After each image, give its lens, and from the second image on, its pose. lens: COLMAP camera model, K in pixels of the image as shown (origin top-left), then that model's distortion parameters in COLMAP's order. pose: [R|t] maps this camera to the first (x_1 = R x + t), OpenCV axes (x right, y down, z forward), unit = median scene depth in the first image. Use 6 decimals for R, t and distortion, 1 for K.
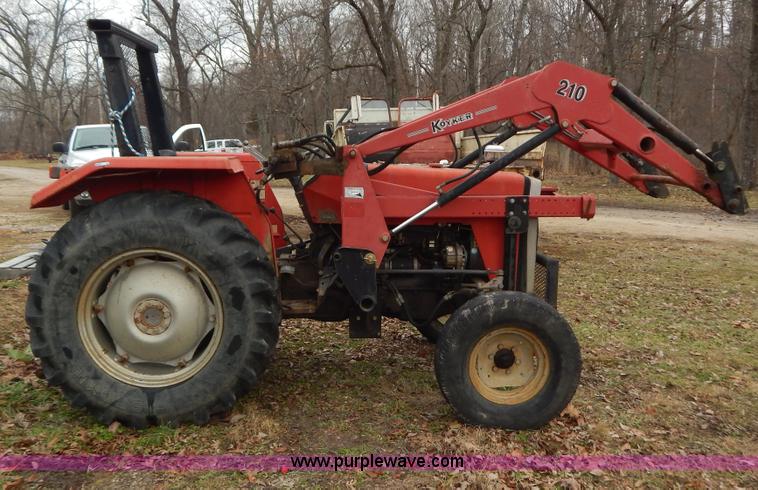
lens RADIAL K [[676.9, 0, 351.6], [0, 676.9, 241.3], [0, 0, 1]] dist [0.004426, -0.008032]
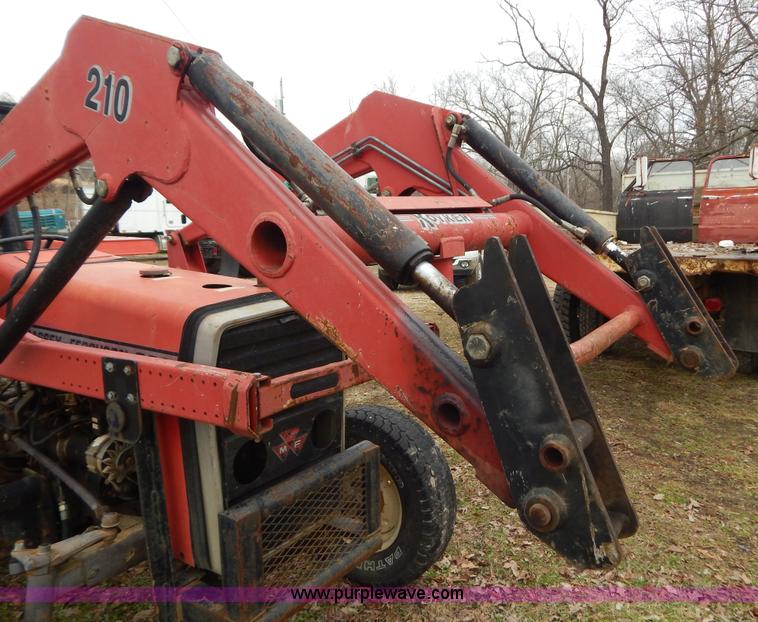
lens RADIAL K [[616.2, 0, 436.1], [0, 616.2, 295.2], [0, 0, 1]] dist [0.017746, -0.006459]
pose [[0.833209, 0.061734, -0.549502, 0.631862], [-0.068798, 0.997600, 0.007757, -0.124297], [0.548662, 0.031341, 0.835457, 0.787436]]
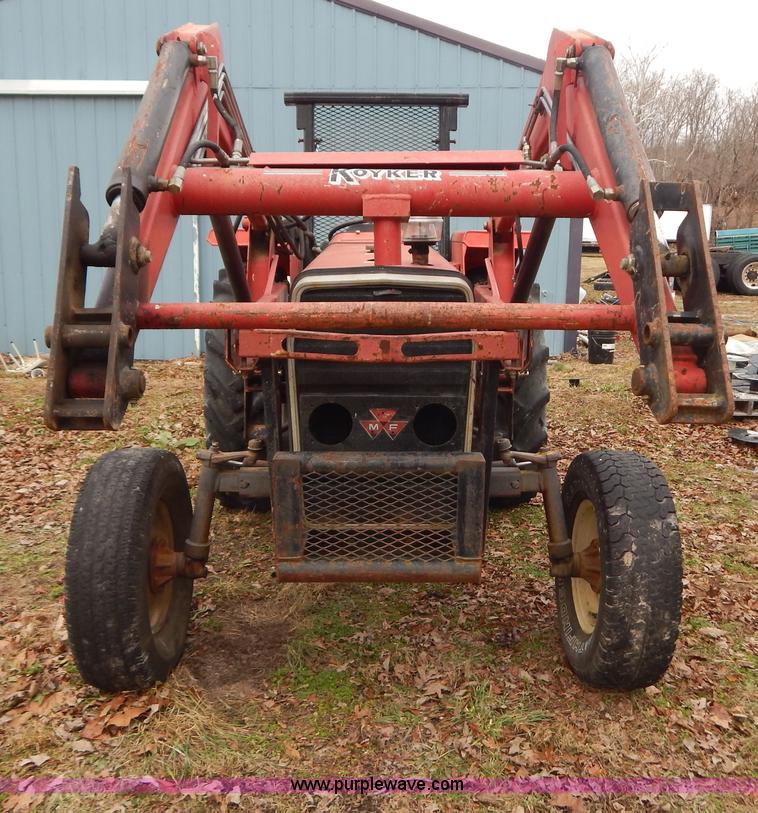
lens RADIAL K [[885.2, 0, 379.2], [0, 885.2, 373.7], [0, 0, 1]] dist [0.007440, 0.003270]
pose [[-0.016244, 0.154300, -0.987890, 0.921275], [-0.150432, 0.976397, 0.154979, -0.135987], [0.988487, 0.151128, 0.007352, 1.108313]]
